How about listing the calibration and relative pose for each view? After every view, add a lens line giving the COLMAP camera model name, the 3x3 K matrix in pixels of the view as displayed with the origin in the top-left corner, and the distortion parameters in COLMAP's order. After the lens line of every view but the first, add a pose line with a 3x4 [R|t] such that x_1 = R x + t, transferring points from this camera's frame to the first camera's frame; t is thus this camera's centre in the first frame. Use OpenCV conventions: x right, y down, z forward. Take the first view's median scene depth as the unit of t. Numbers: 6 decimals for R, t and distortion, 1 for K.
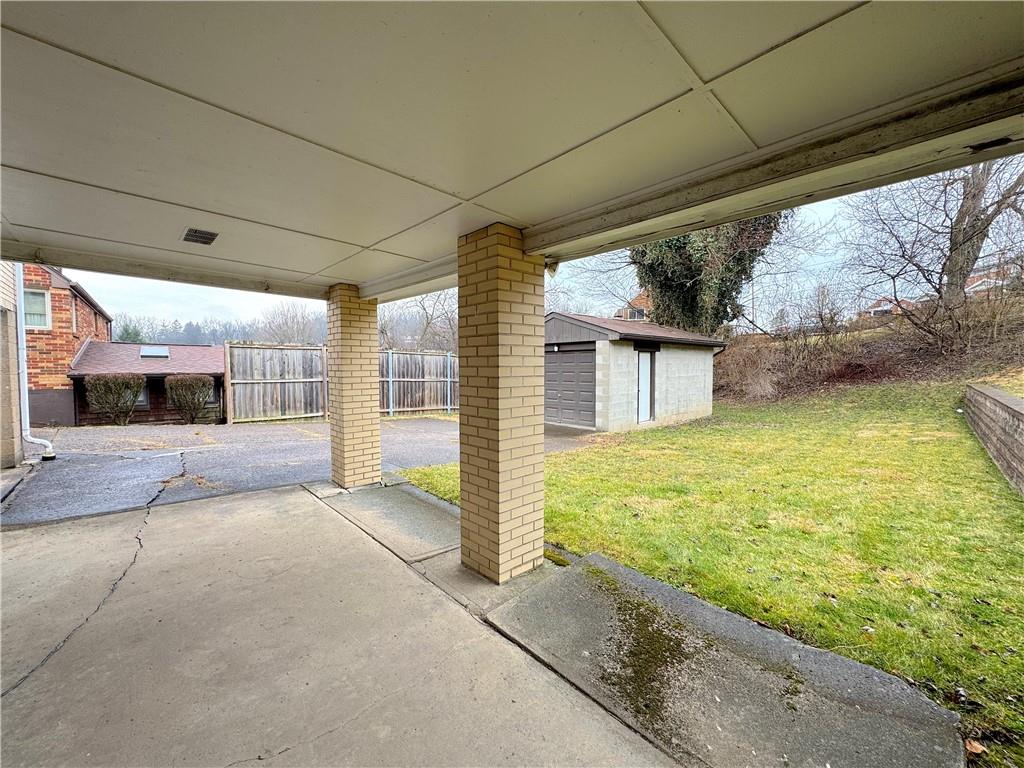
lens RADIAL K [[407.5, 0, 510.9], [0, 407.5, 385.2], [0, 0, 1]] dist [-0.001034, -0.000167]
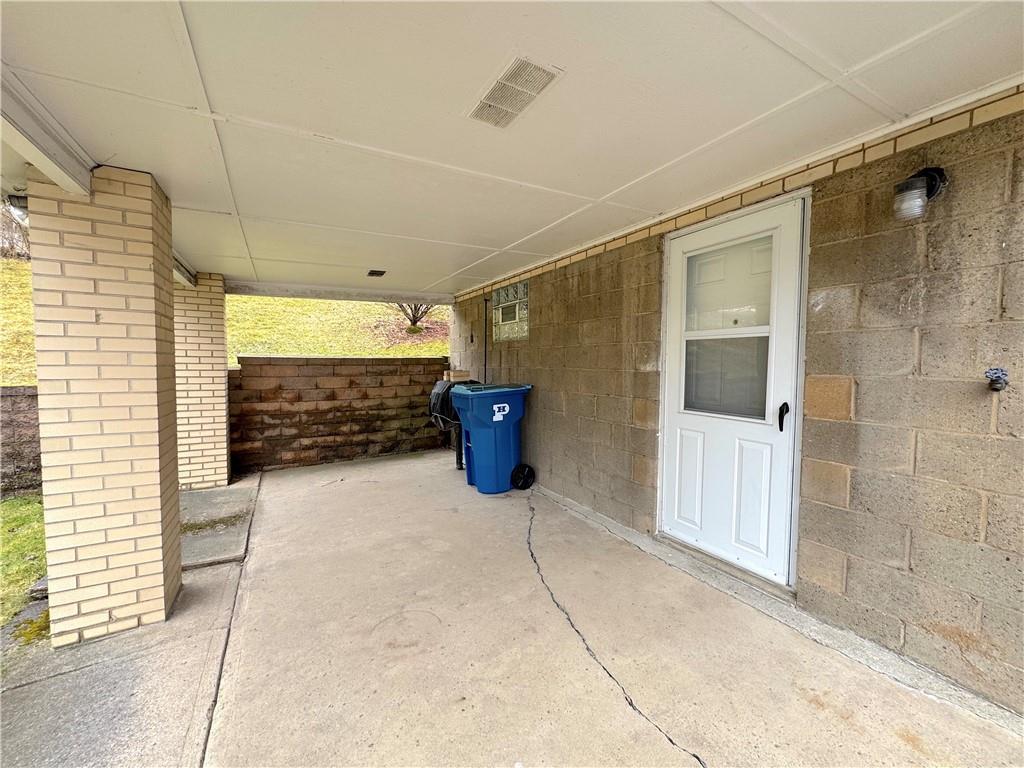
lens RADIAL K [[407.5, 0, 510.9], [0, 407.5, 385.2], [0, 0, 1]] dist [-0.001034, -0.000167]
pose [[-0.972279, -0.018761, 0.233069, -1.318511], [0.004055, 0.995273, 0.097029, -0.080988], [-0.233788, 0.095284, -0.967607, 2.262961]]
